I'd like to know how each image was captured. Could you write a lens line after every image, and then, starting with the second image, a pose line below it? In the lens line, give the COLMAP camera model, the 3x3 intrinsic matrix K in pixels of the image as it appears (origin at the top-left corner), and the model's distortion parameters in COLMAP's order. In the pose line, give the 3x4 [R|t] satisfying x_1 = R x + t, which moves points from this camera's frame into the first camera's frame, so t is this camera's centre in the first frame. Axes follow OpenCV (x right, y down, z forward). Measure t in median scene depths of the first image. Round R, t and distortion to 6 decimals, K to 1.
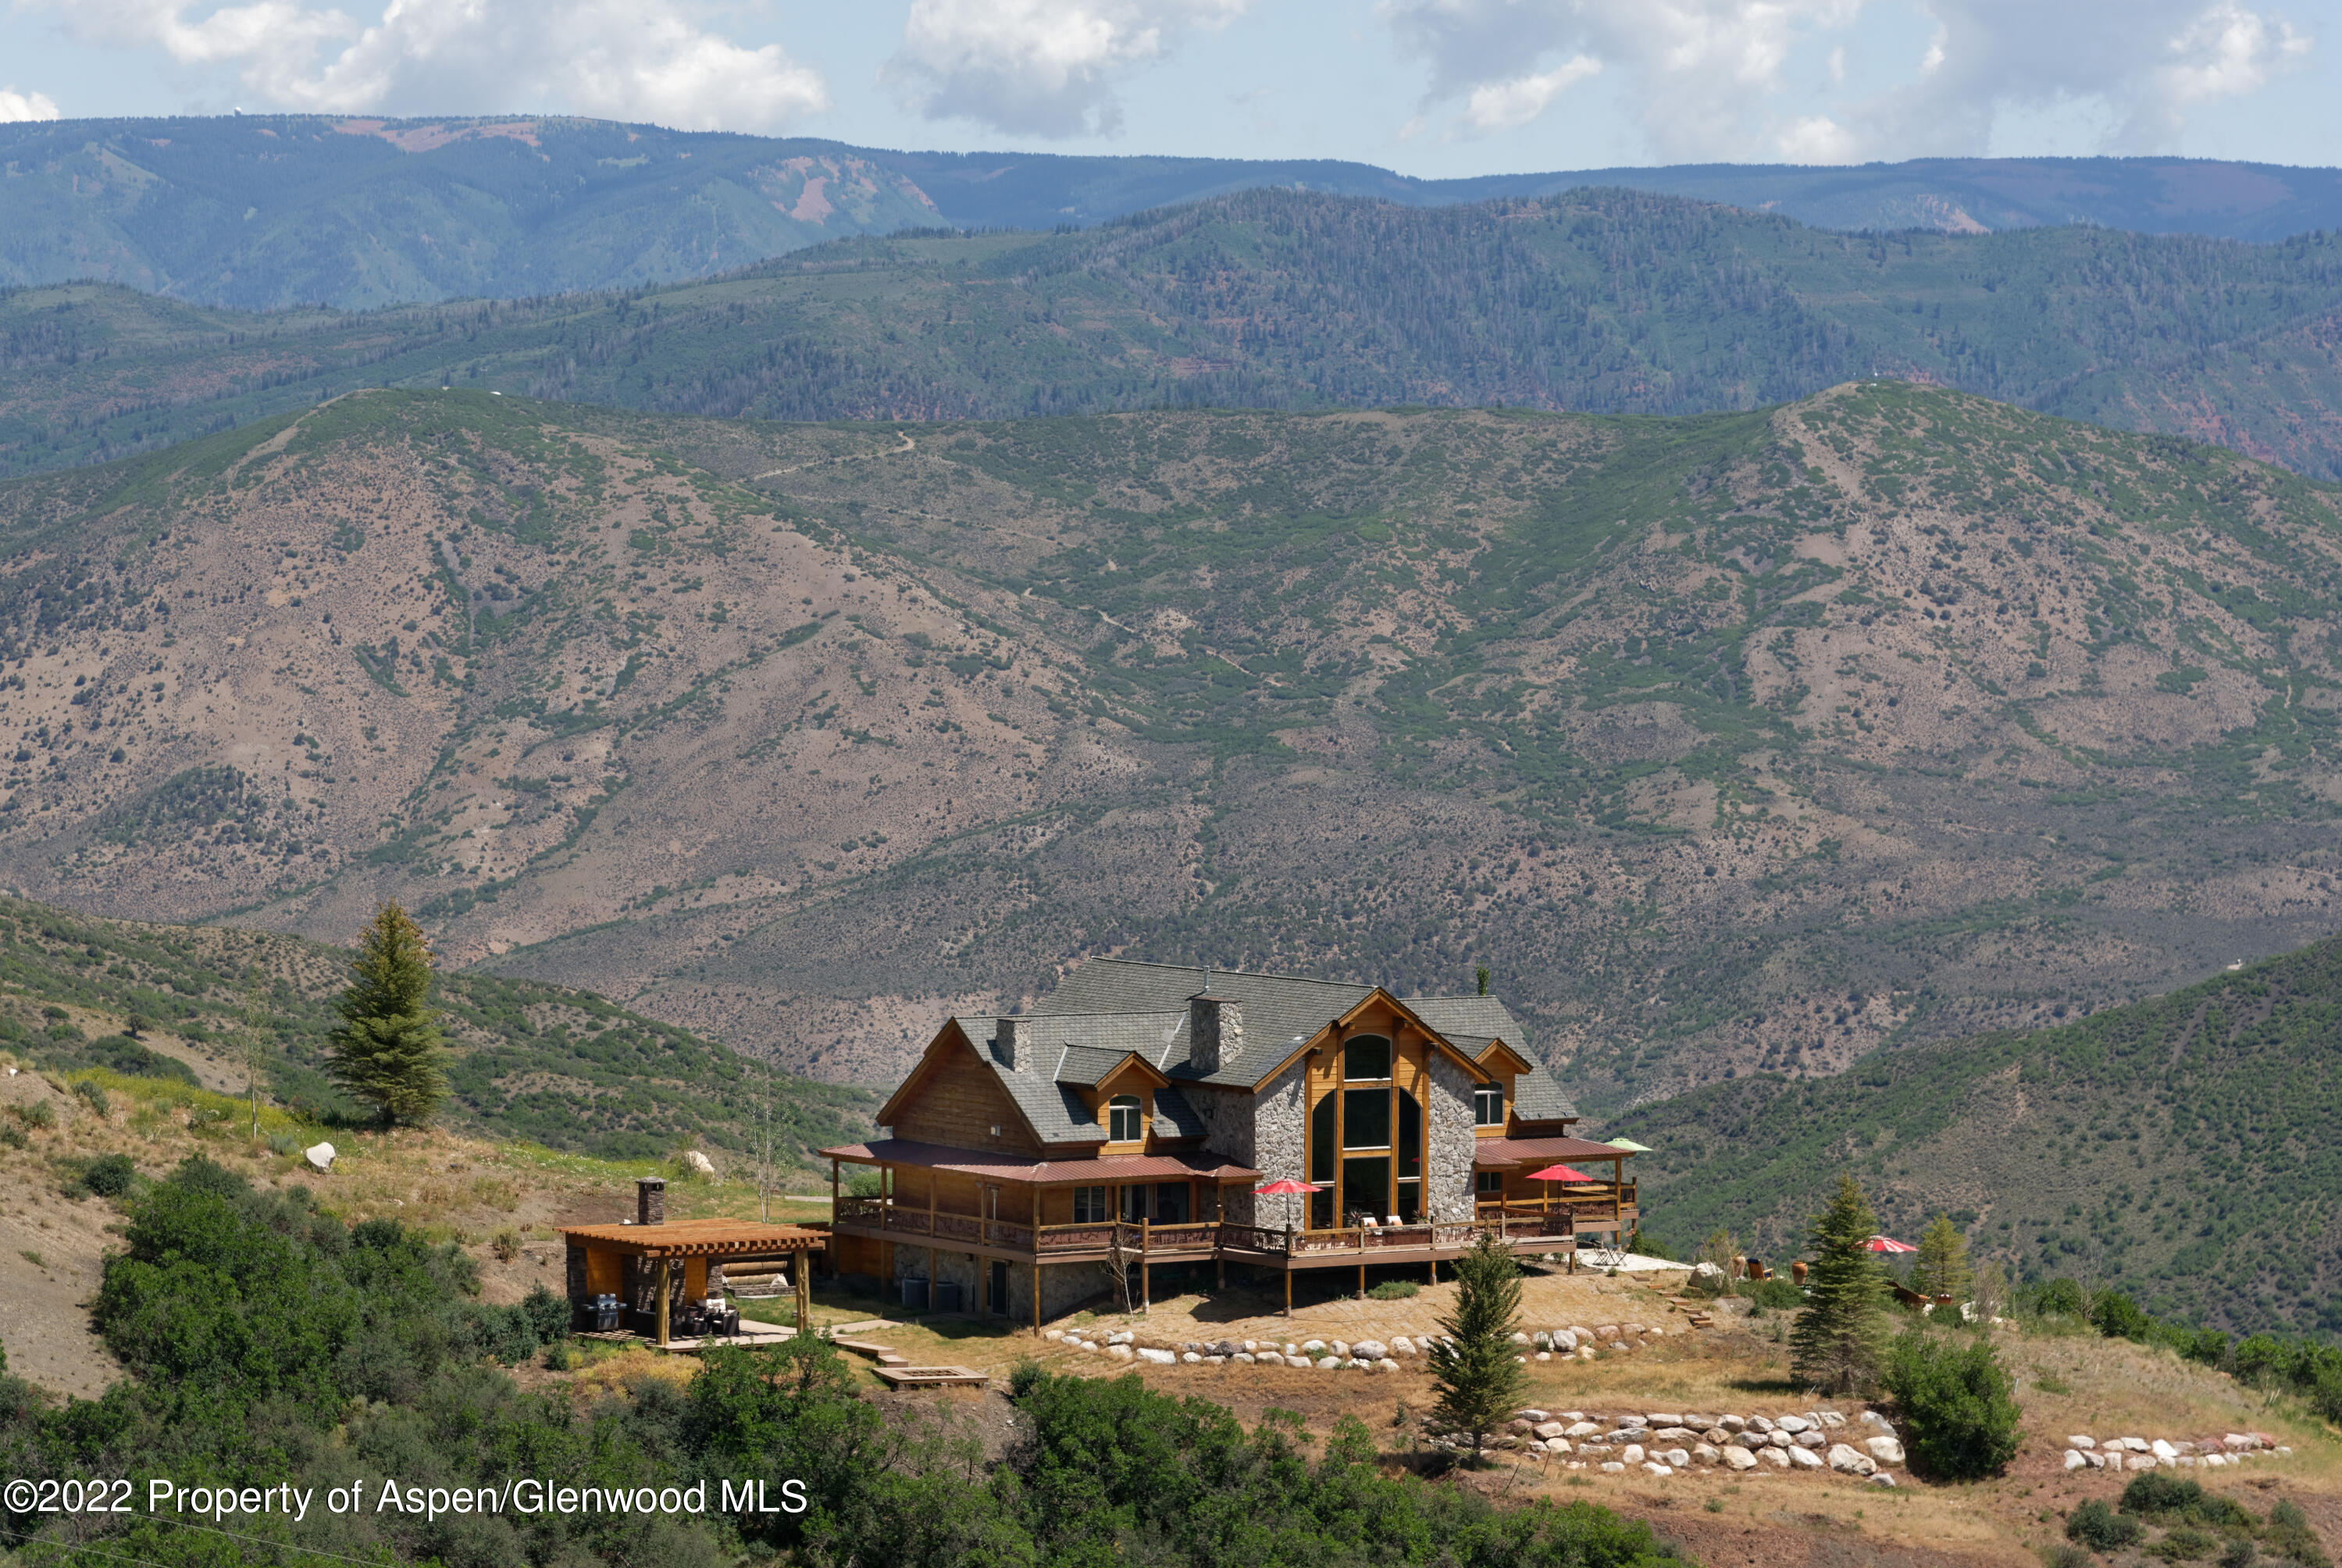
lens RADIAL K [[7505.1, 0, 1172.3], [0, 7505.1, 793.0], [0, 0, 1]] dist [-0.010331, 0.000000]
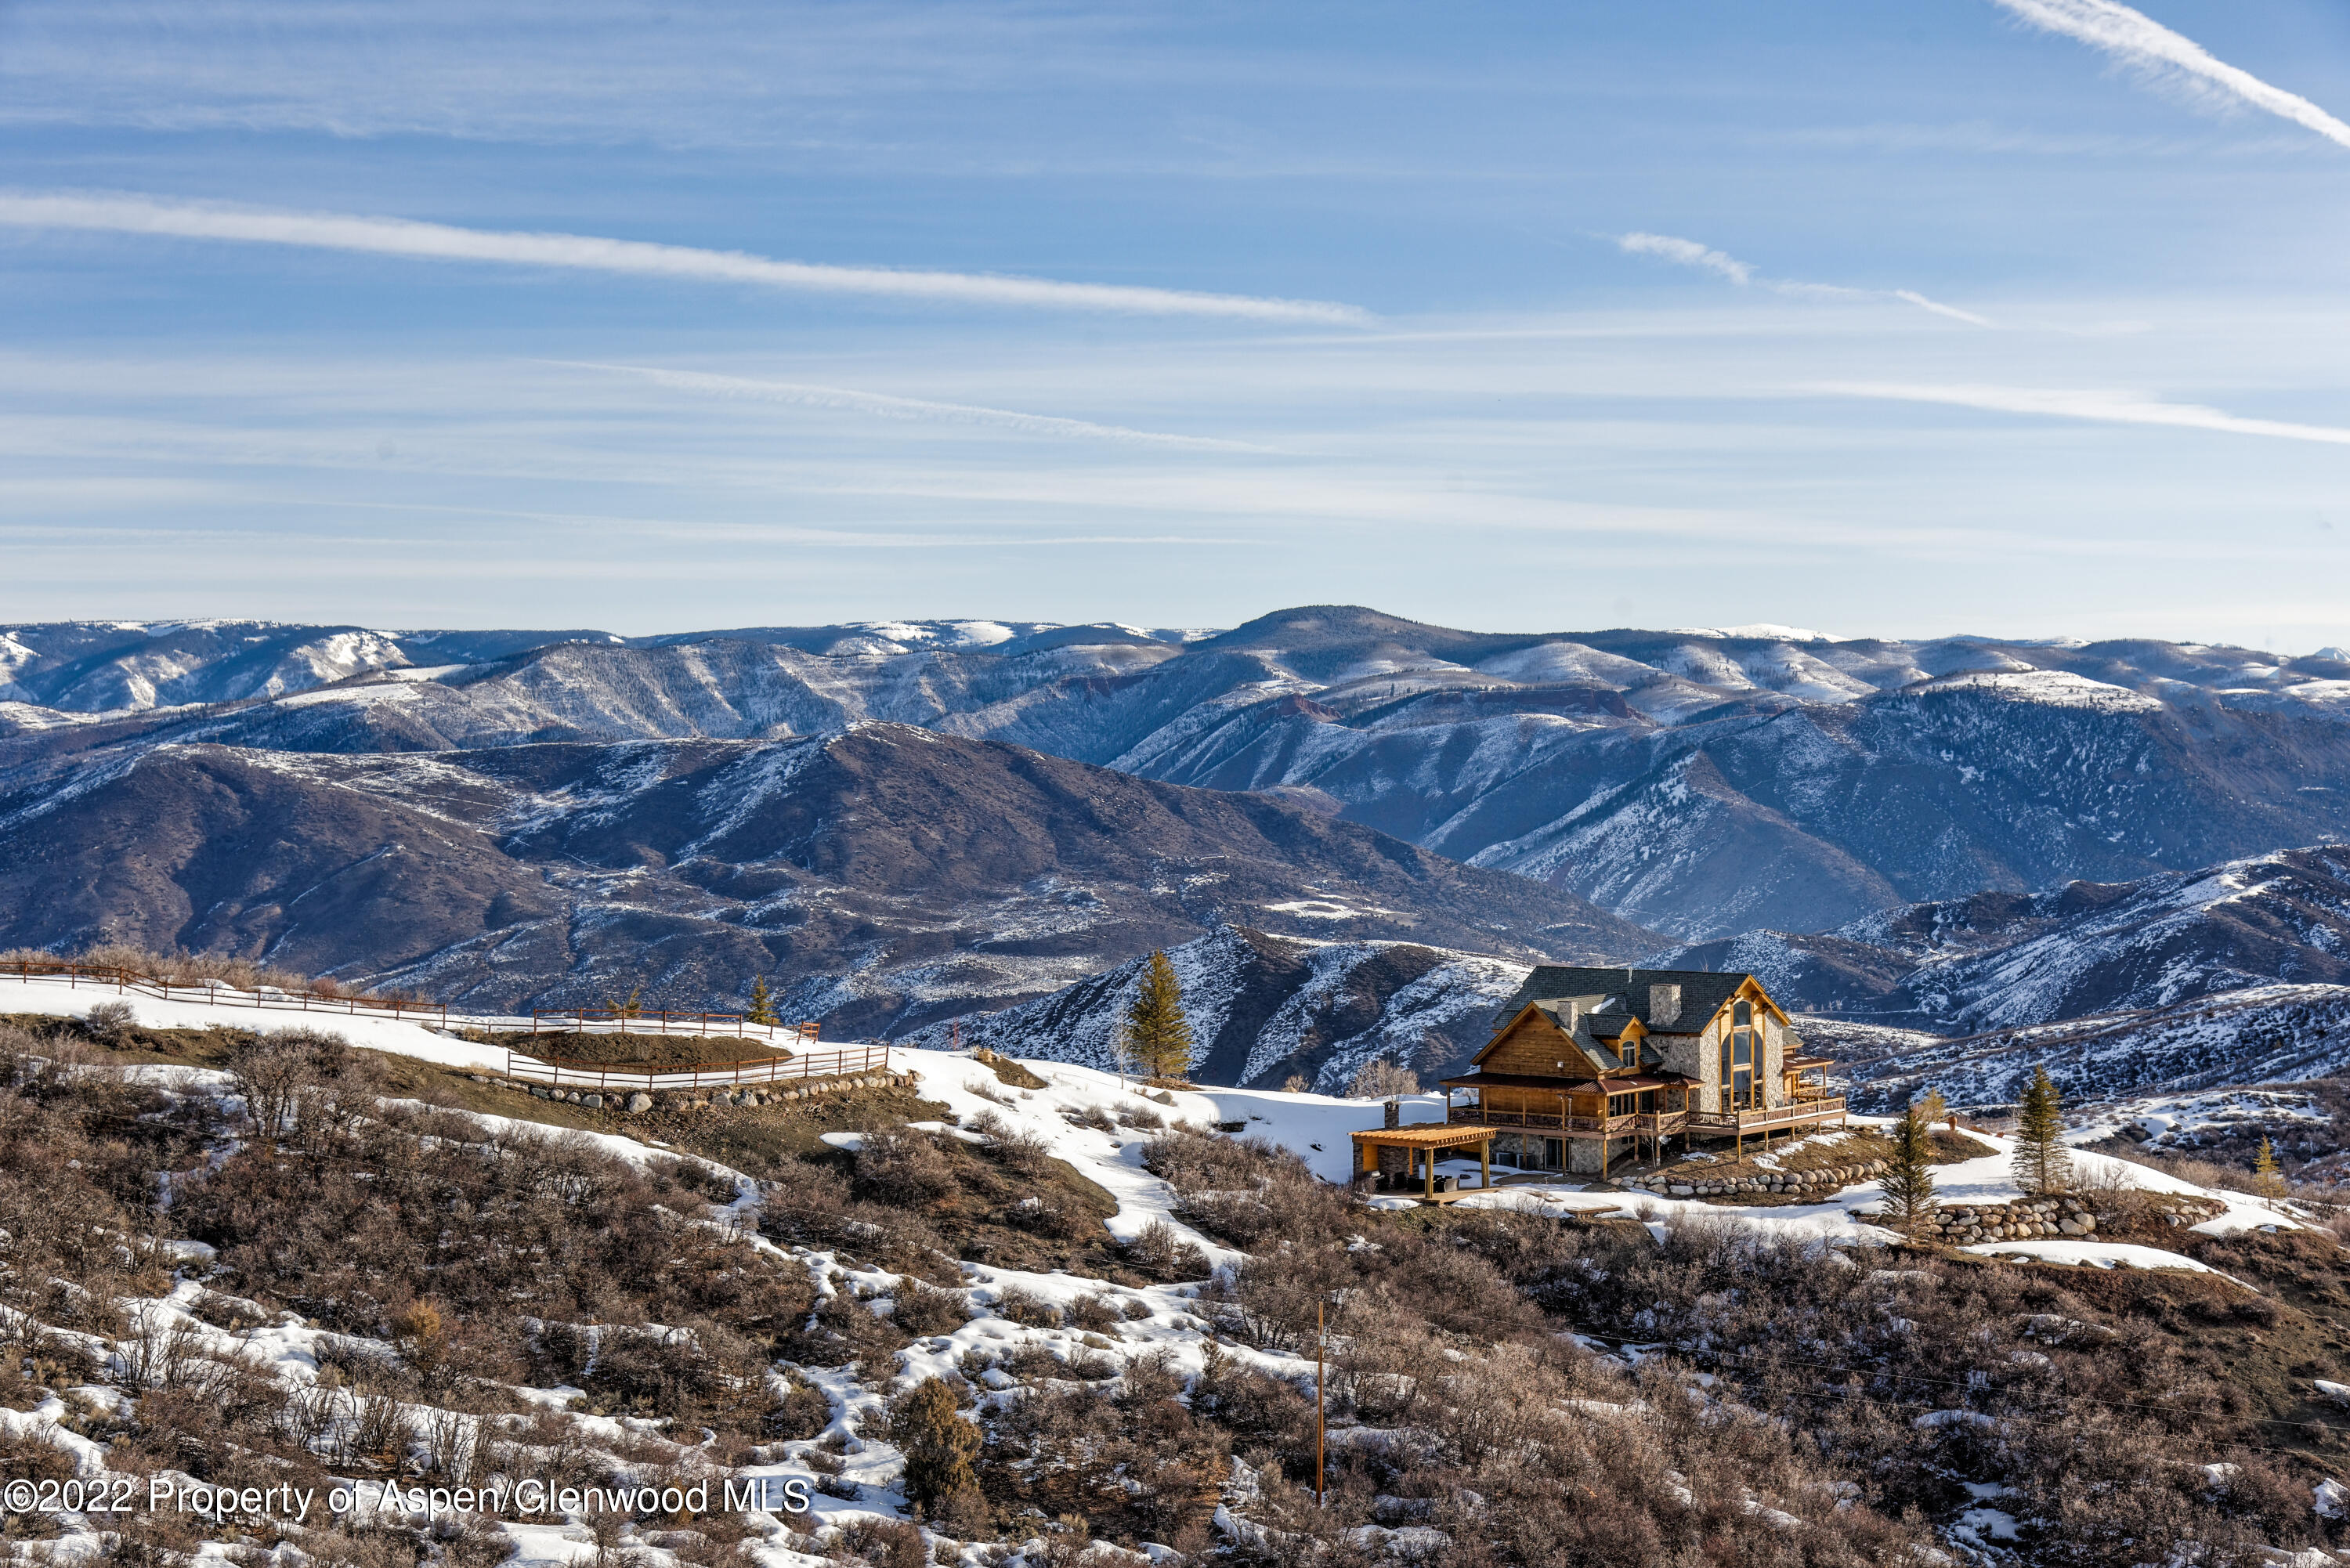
lens RADIAL K [[3385.3, 0, 1119.4], [0, 3385.3, 761.2], [0, 0, 1]] dist [0.019171, 0.000000]
pose [[0.983951, -0.031717, 0.175597, -0.265071], [0.039316, 0.998427, -0.039967, 0.001446], [-0.174053, 0.046229, 0.983651, 0.236033]]
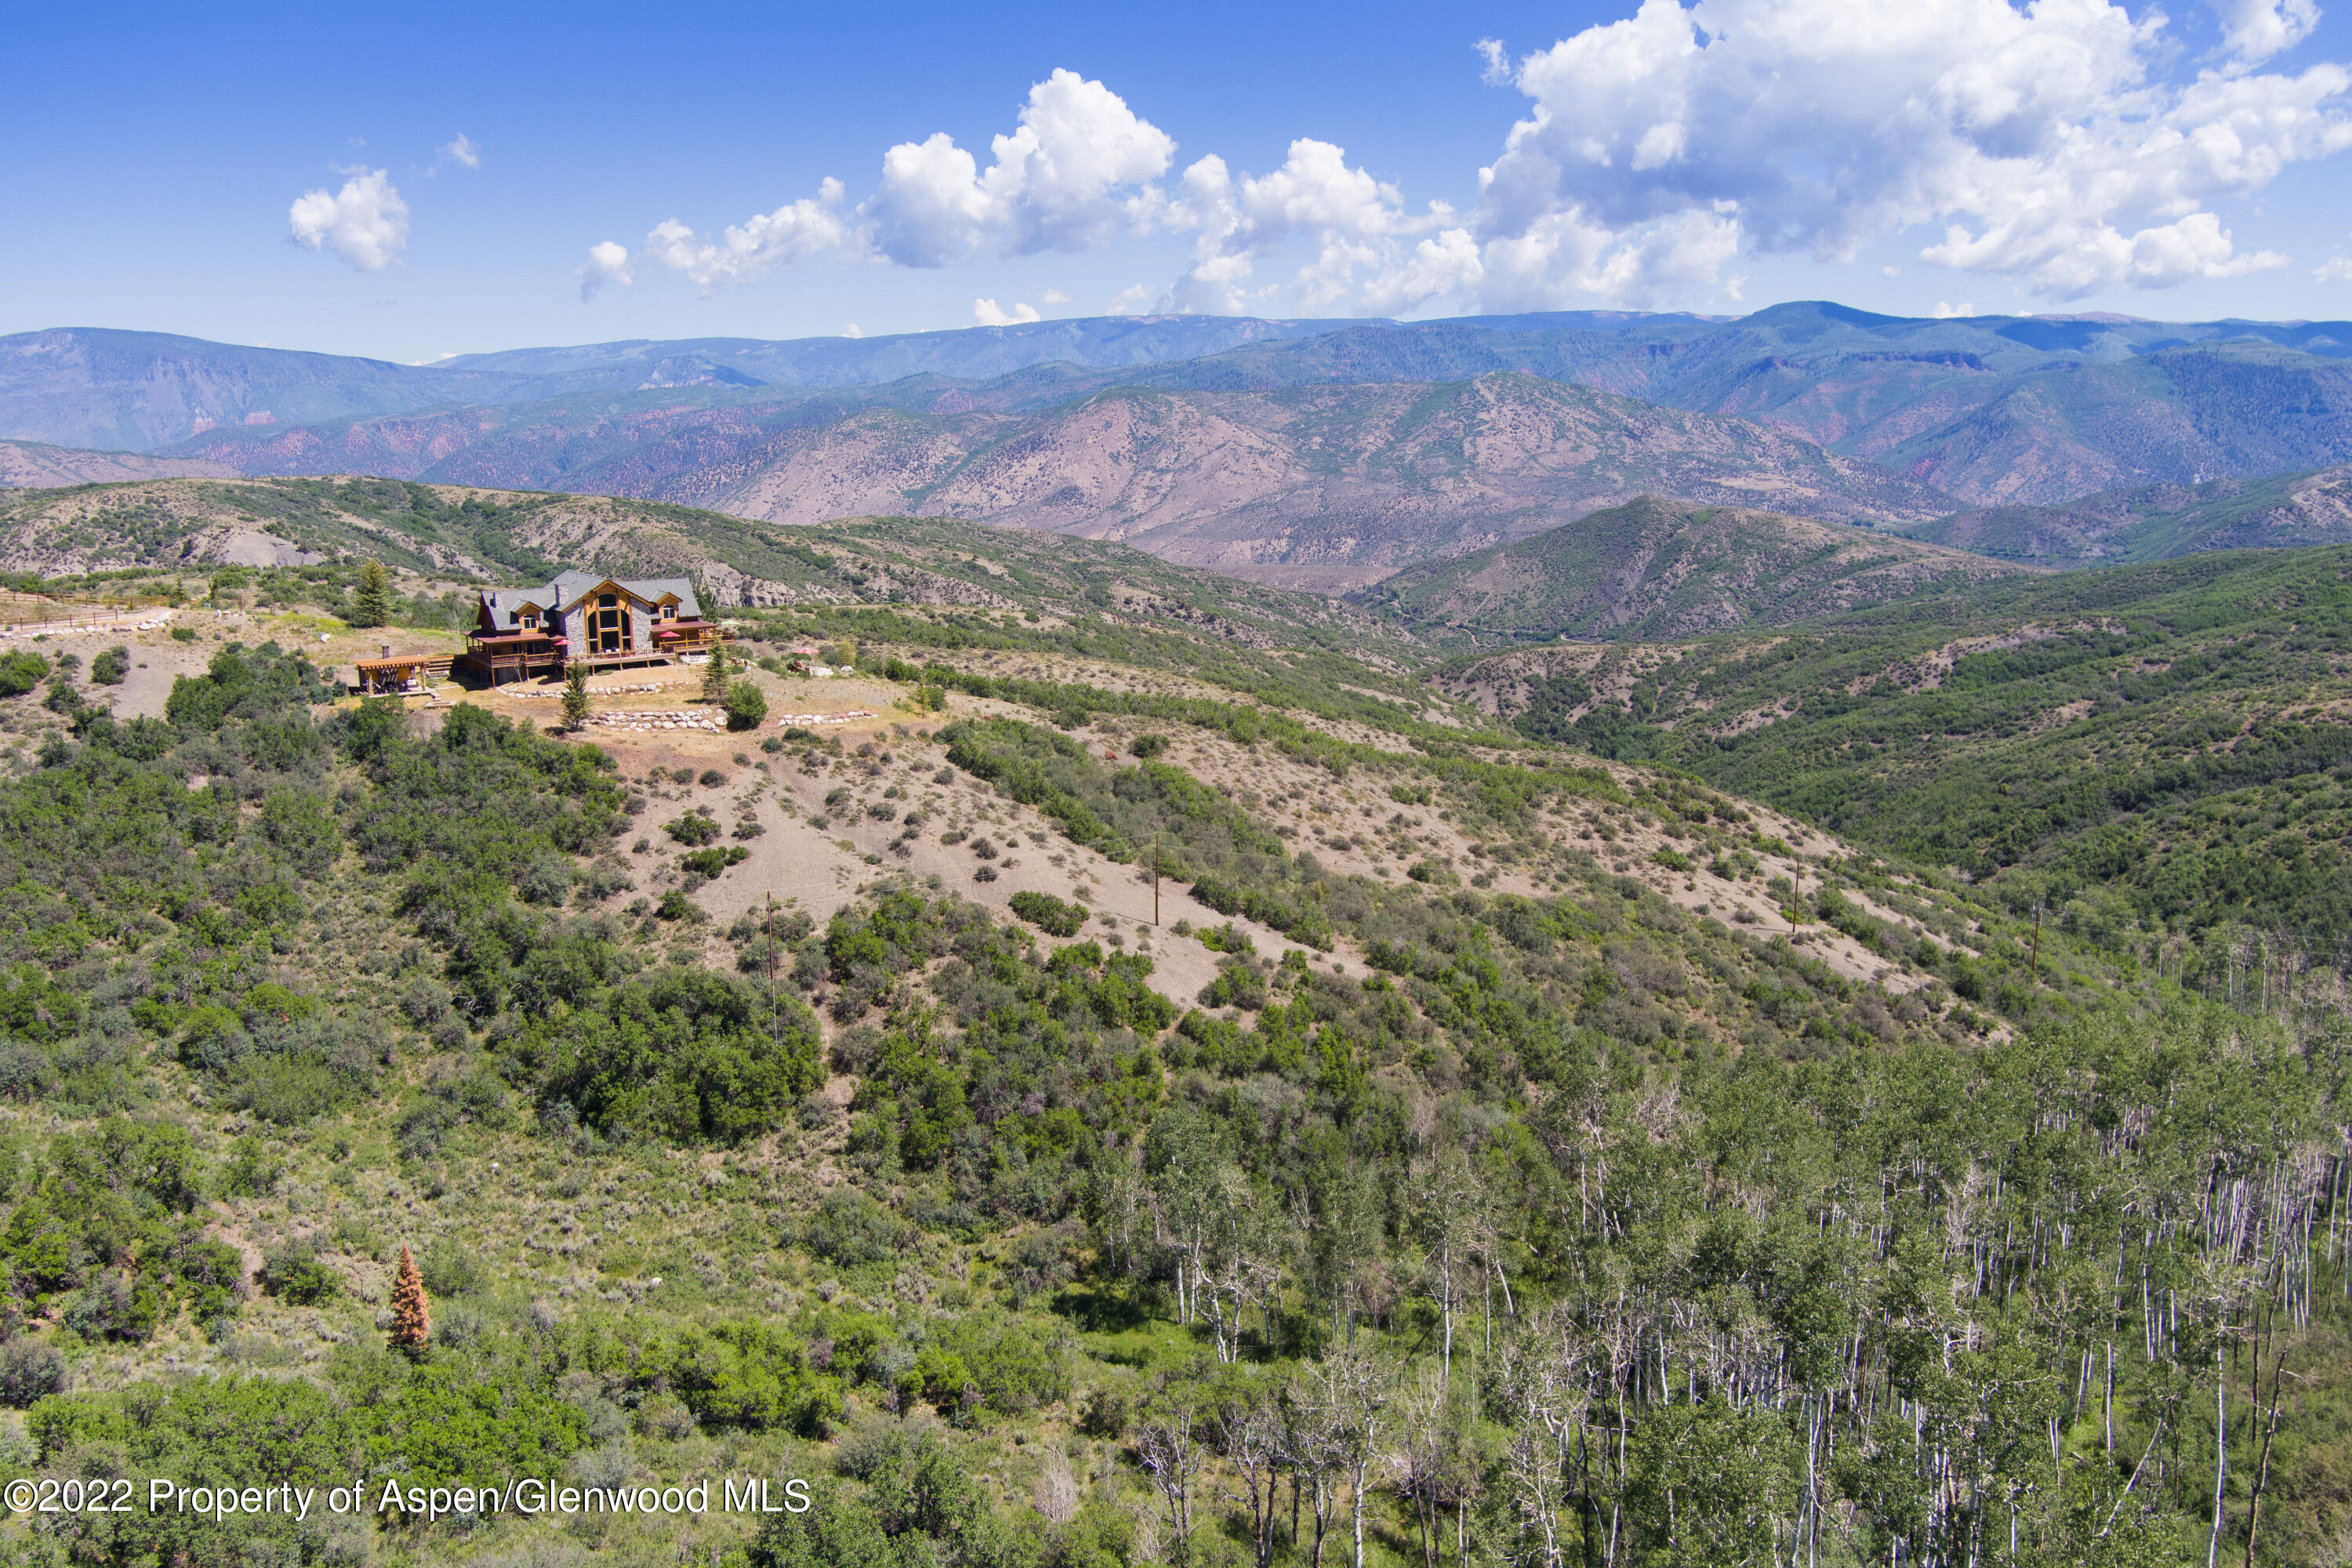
lens RADIAL K [[1914.8, 0, 1178.8], [0, 1914.8, 771.0], [0, 0, 1]] dist [-0.054418, 0.004518]
pose [[0.996258, -0.016965, -0.084748, 0.350314], [0.029251, 0.988867, 0.145900, -0.005133], [0.081329, -0.147833, 0.985663, 0.198248]]
